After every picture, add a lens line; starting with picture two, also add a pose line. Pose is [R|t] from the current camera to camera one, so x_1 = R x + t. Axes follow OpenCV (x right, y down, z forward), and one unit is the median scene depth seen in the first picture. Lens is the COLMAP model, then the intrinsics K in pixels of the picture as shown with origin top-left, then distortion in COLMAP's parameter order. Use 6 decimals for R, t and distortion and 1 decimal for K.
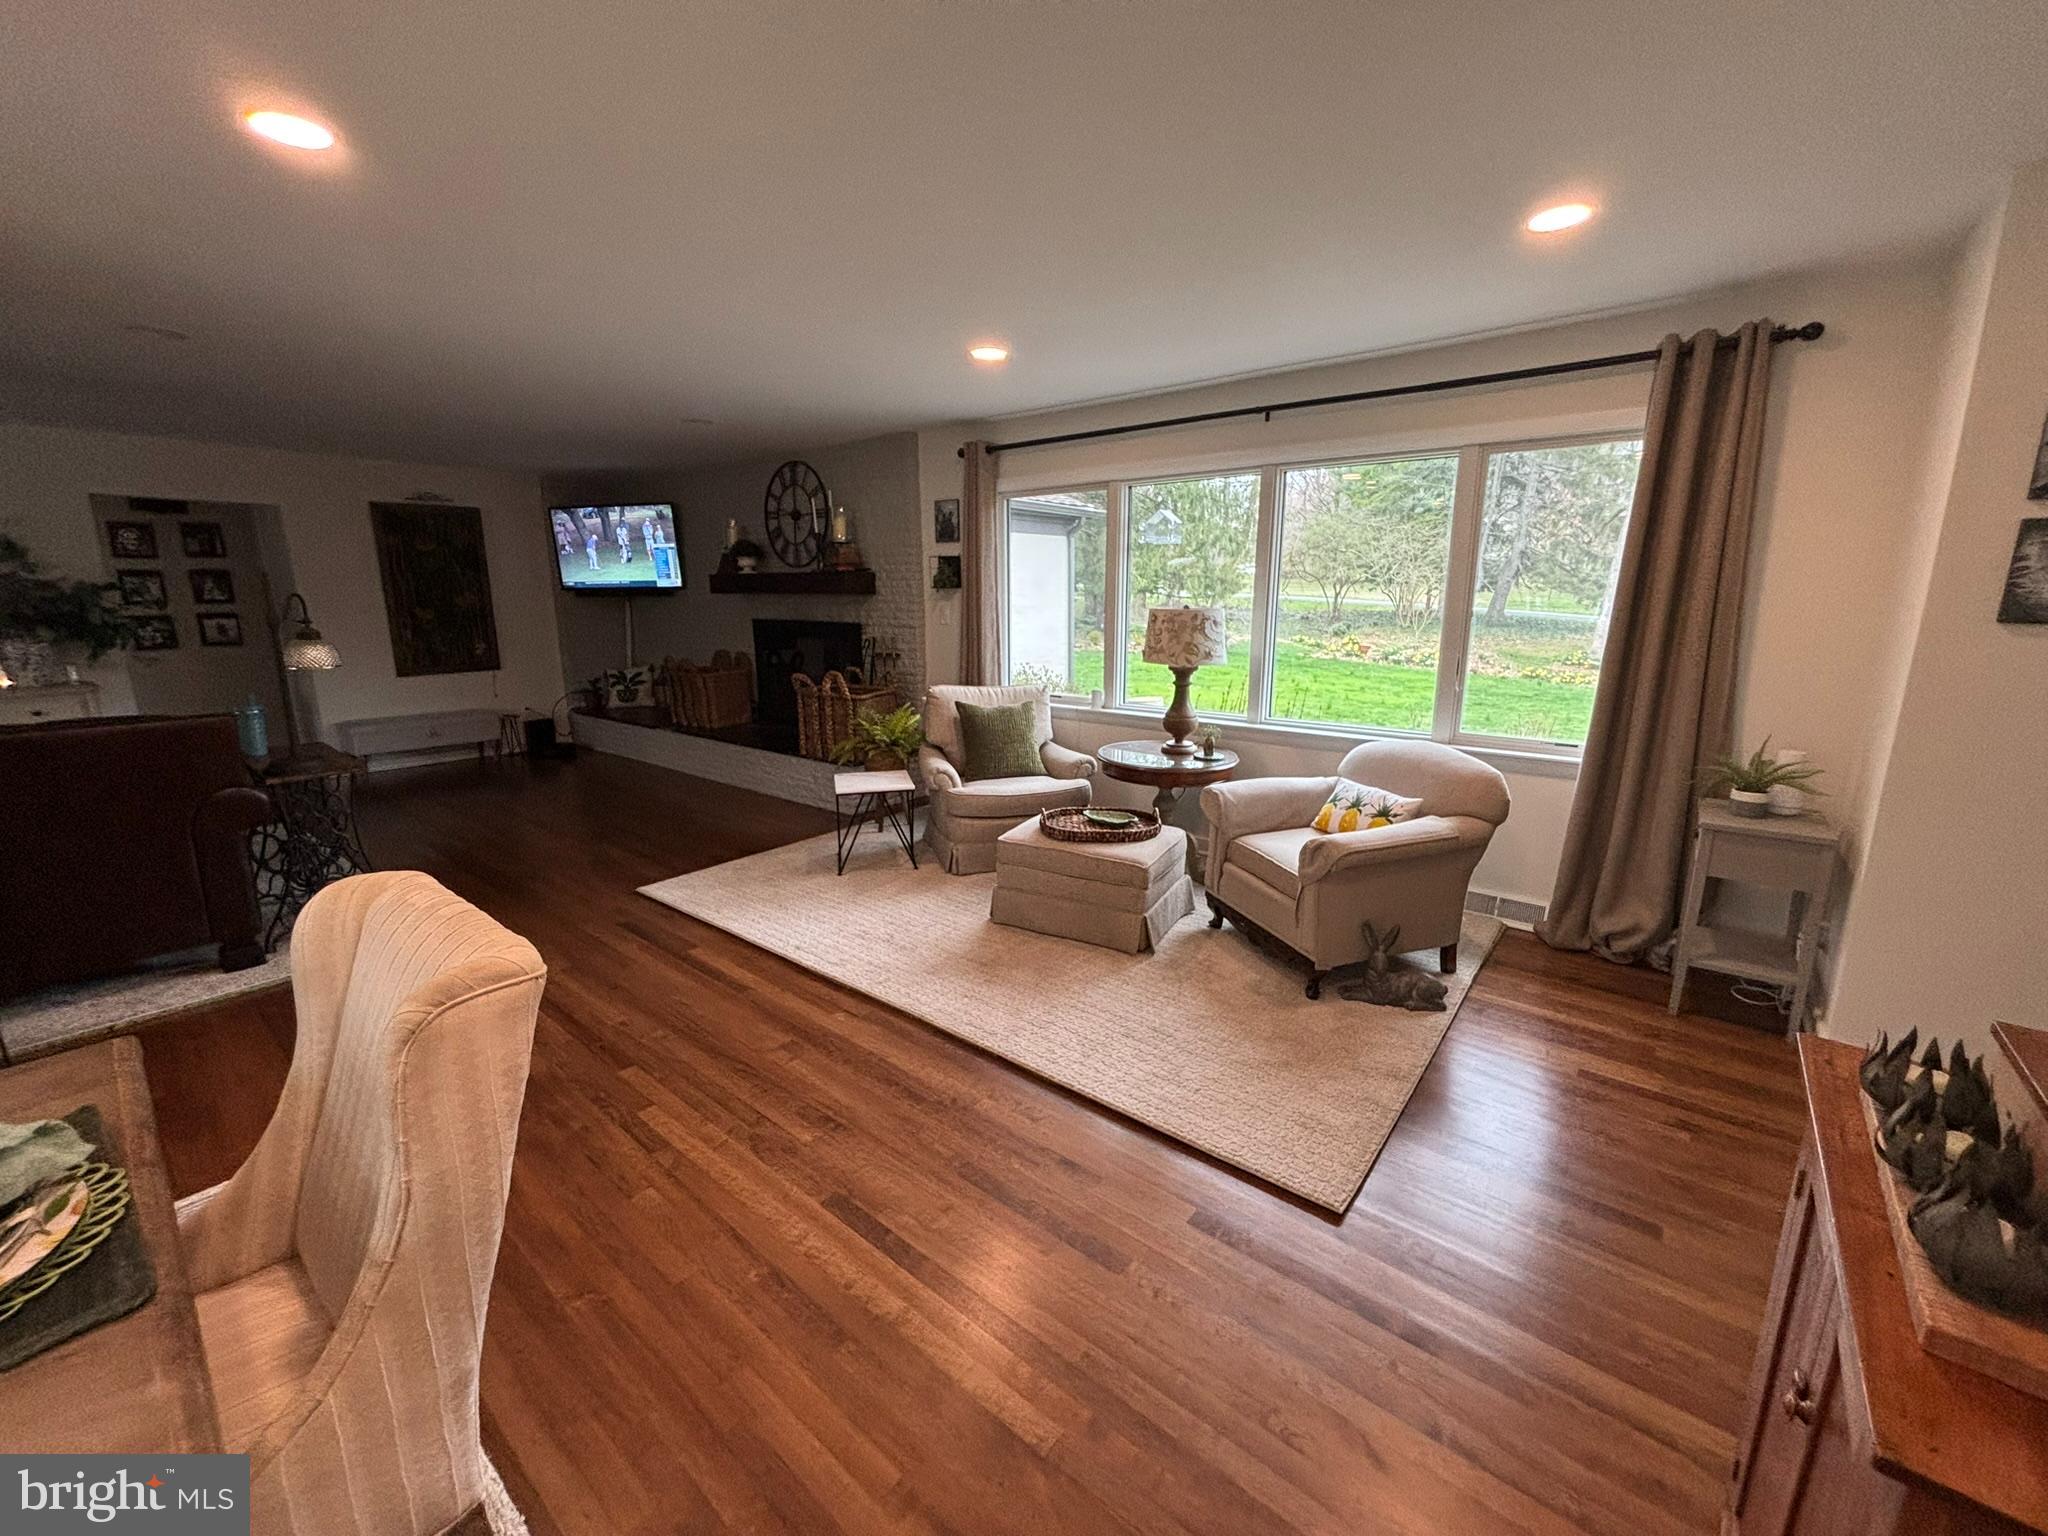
lens RADIAL K [[821.5, 0, 1027.5], [0, 821.5, 764.9], [0, 0, 1]] dist [-0.001563, -0.000099]
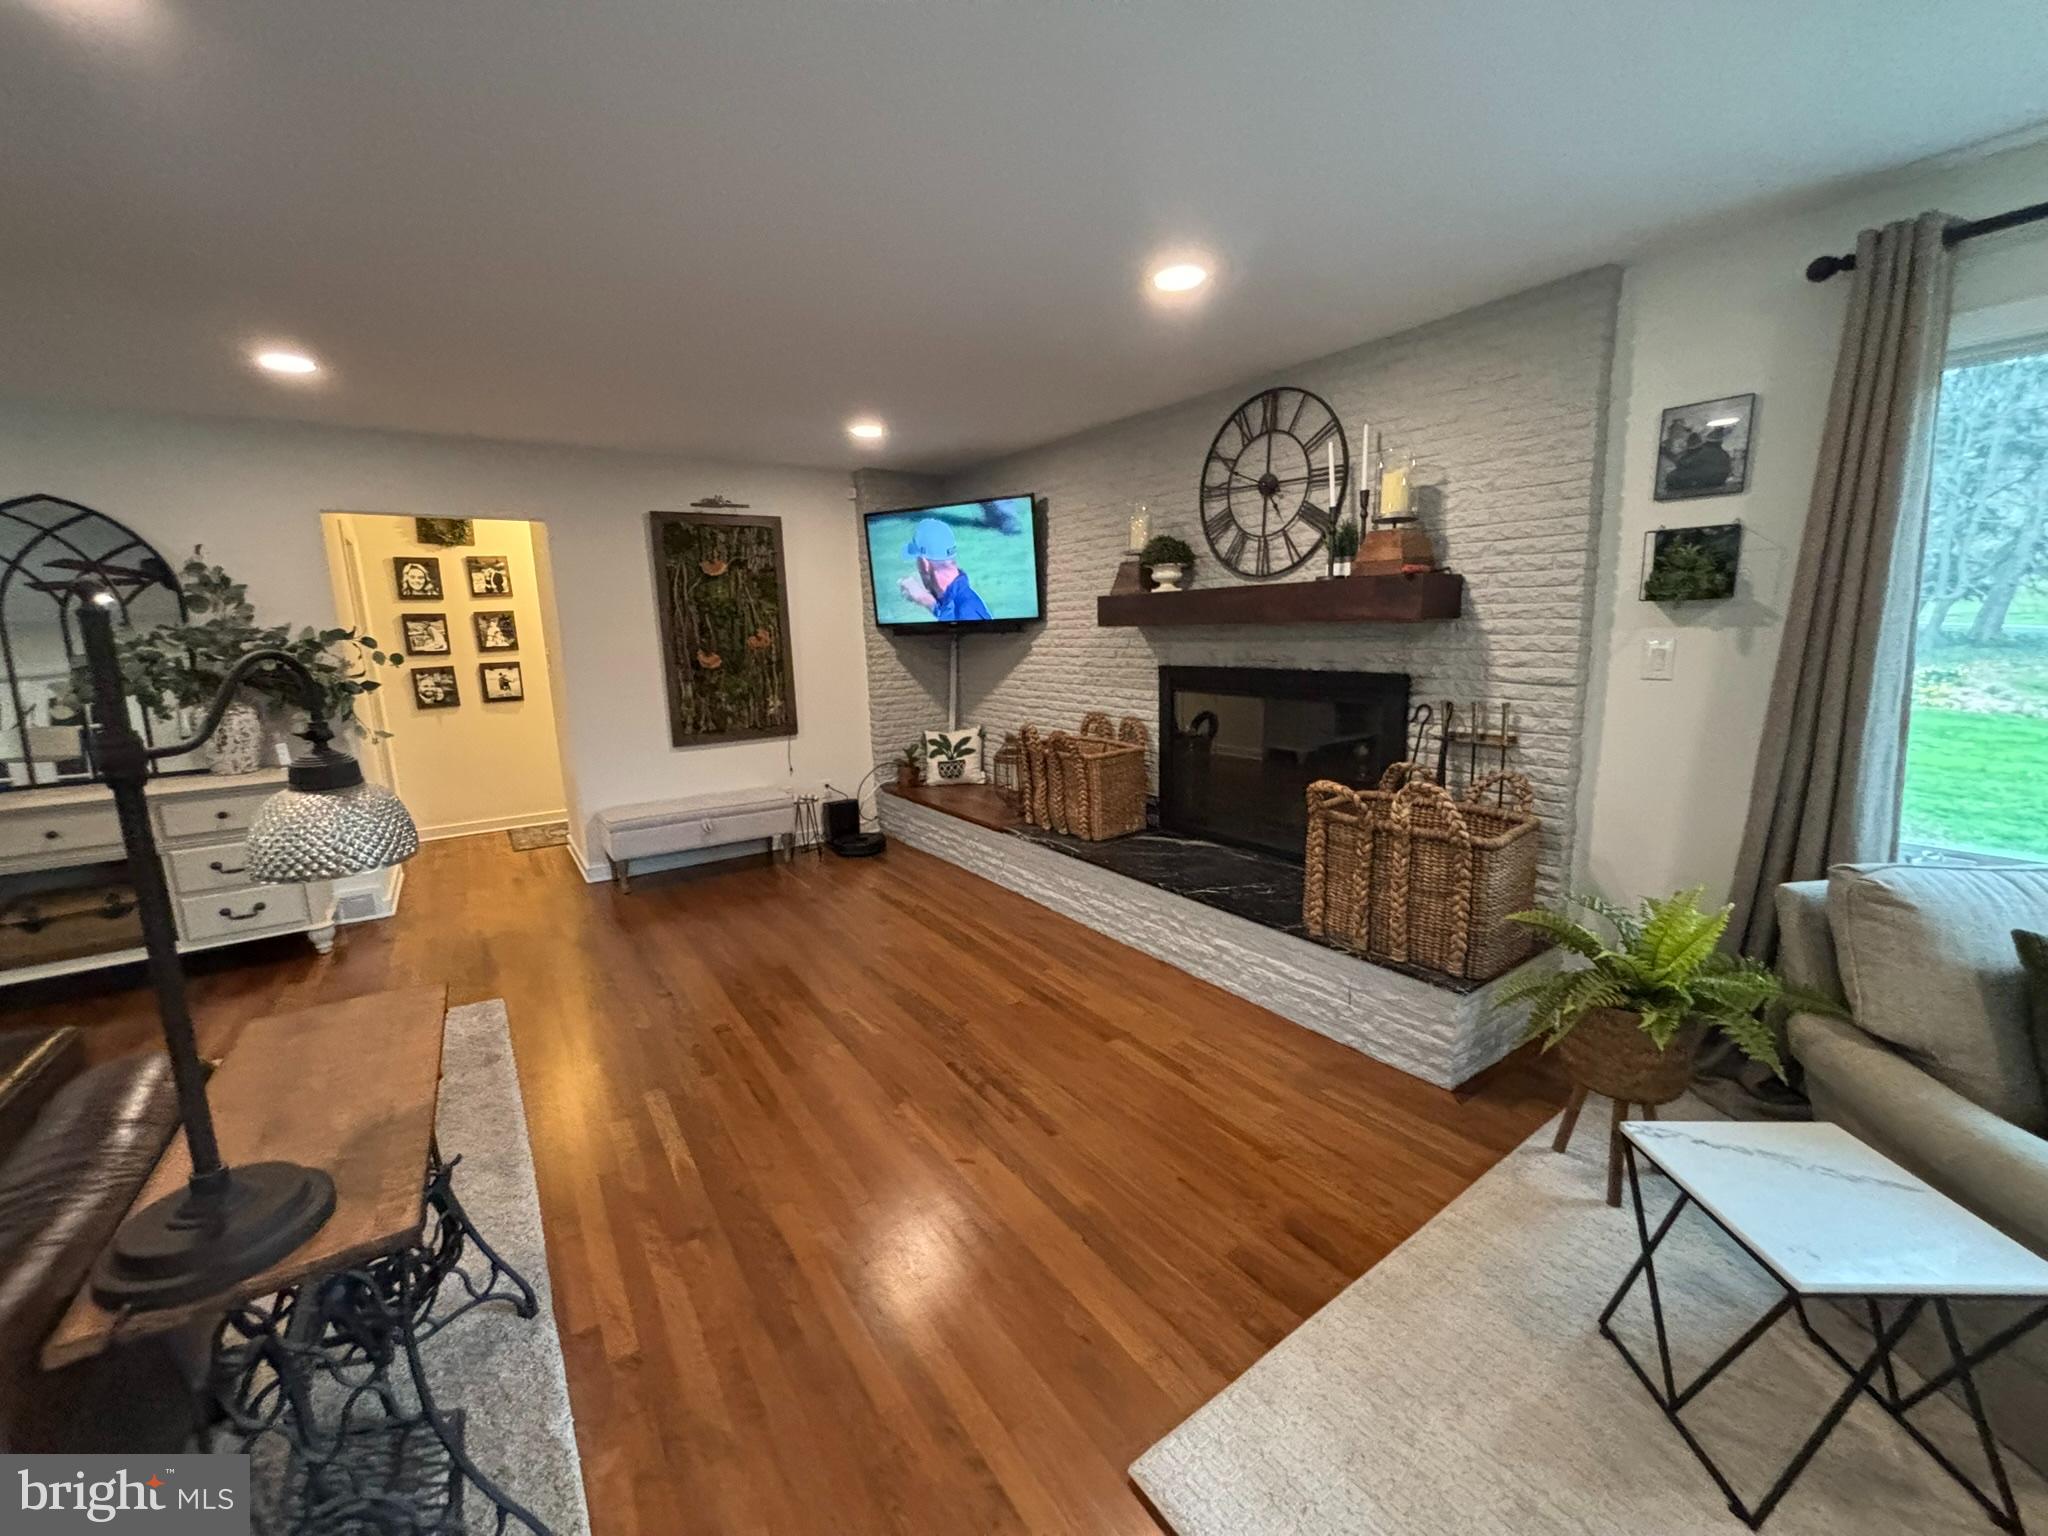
lens RADIAL K [[808.1, 0, 1032.6], [0, 808.1, 756.9], [0, 0, 1]] dist [0.002017, 0.000172]
pose [[0.960605, 0.021731, -0.277067, -0.254084], [-0.033199, 0.998772, -0.036766, -0.082398], [0.275928, 0.044516, 0.960147, 0.386867]]
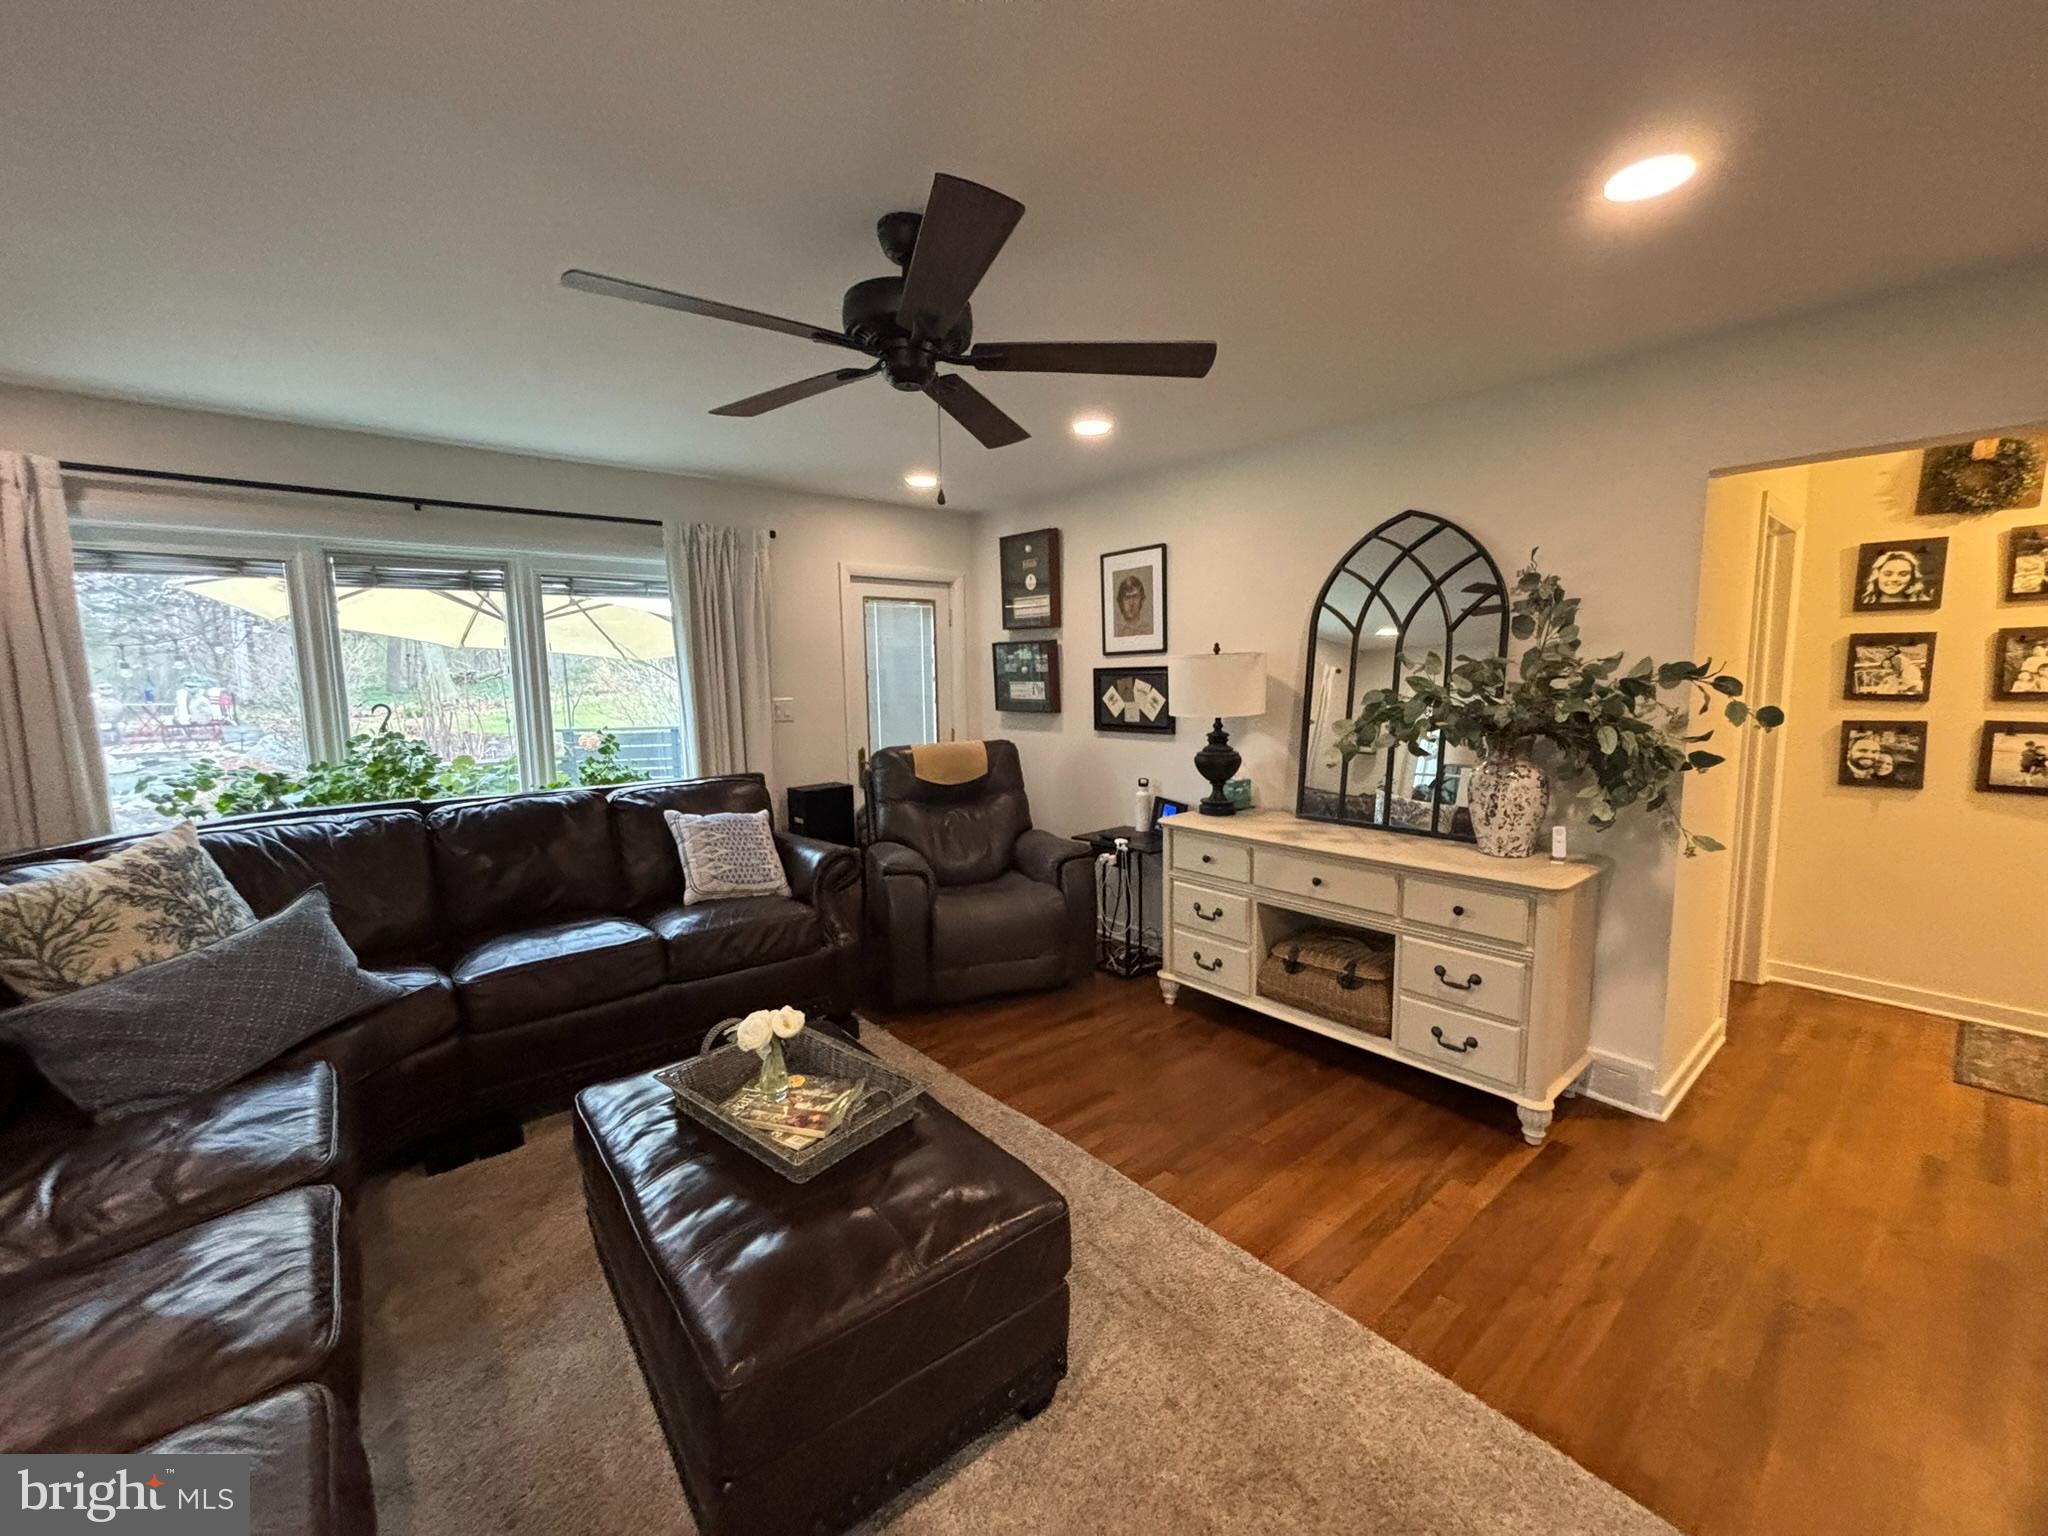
lens RADIAL K [[811.4, 0, 1035.0], [0, 811.4, 767.7], [0, 0, 1]] dist [-0.000089, -0.000299]
pose [[-0.193249, 0.119722, -0.973818, -0.482557], [-0.195386, 0.967952, 0.157774, -0.133316], [0.961498, 0.220760, -0.163664, 0.592744]]
